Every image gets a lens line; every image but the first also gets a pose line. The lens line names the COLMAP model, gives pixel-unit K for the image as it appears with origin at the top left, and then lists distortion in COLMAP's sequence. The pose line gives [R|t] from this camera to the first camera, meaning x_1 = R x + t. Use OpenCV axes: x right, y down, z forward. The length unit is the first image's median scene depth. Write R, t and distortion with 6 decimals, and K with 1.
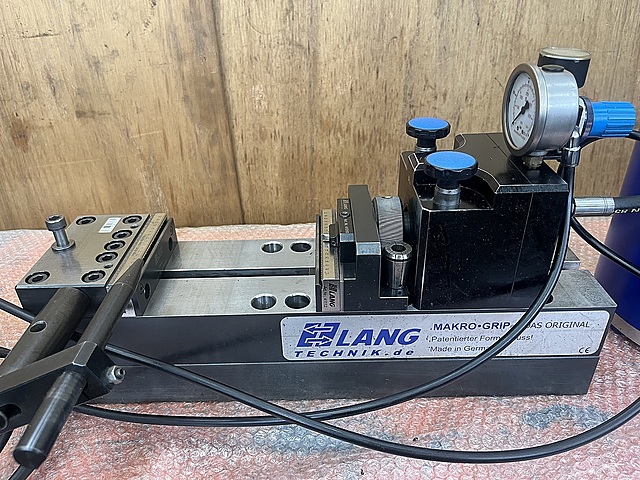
lens RADIAL K [[487.2, 0, 320.0], [0, 487.2, 240.0], [0, 0, 1]] dist [0.032944, -0.052209]
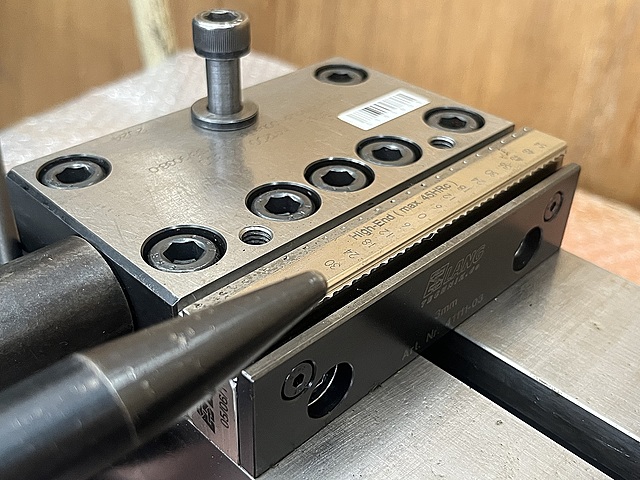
lens RADIAL K [[743.4, 0, 320.0], [0, 743.4, 240.0], [0, 0, 1]] dist [0.022092, 0.012607]
pose [[0.702230, 0.440084, -0.559642, -0.156570], [-0.403522, 0.893643, 0.196398, -0.032343], [0.586552, 0.087911, 0.805126, 0.599651]]
